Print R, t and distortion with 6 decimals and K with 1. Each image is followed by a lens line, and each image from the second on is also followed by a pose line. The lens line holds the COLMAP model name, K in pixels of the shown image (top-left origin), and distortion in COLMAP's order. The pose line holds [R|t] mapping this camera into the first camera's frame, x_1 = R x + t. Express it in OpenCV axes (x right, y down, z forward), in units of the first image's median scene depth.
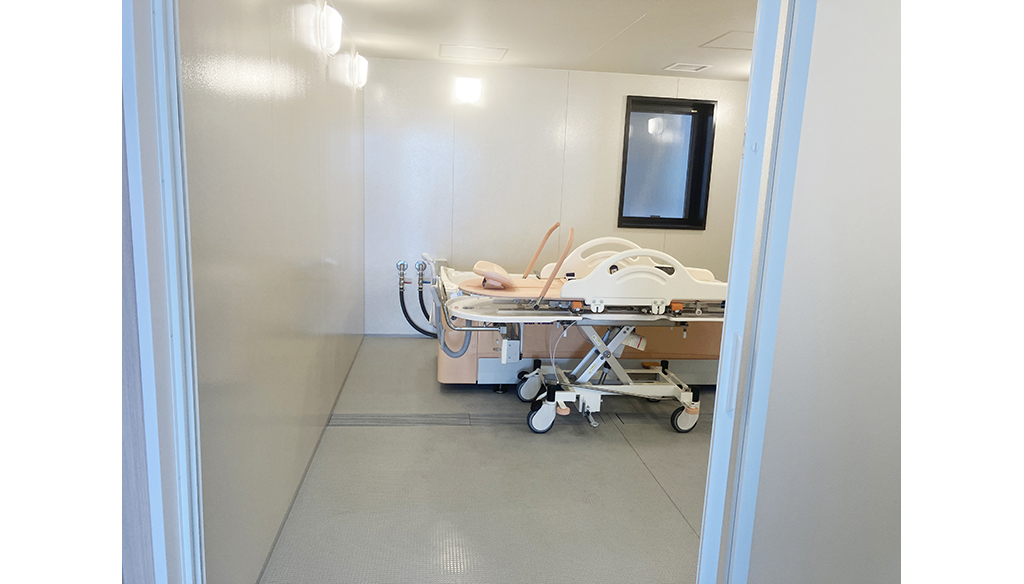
lens RADIAL K [[647.1, 0, 500.2], [0, 647.1, 300.1], [0, 0, 1]] dist [0.008087, -0.019818]
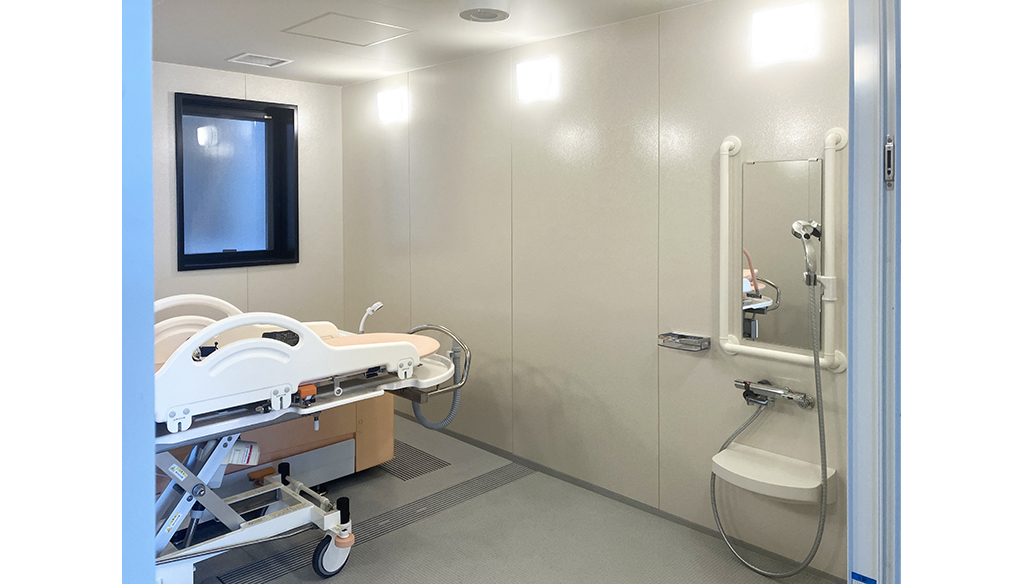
lens RADIAL K [[682.4, 0, 515.8], [0, 682.4, 212.9], [0, 0, 1]] dist [0.027840, -0.003769]
pose [[0.780030, -0.053329, 0.623465, 0.006679], [0.151255, 0.982885, -0.105166, -0.055508], [-0.607186, 0.176335, 0.774746, 0.248193]]
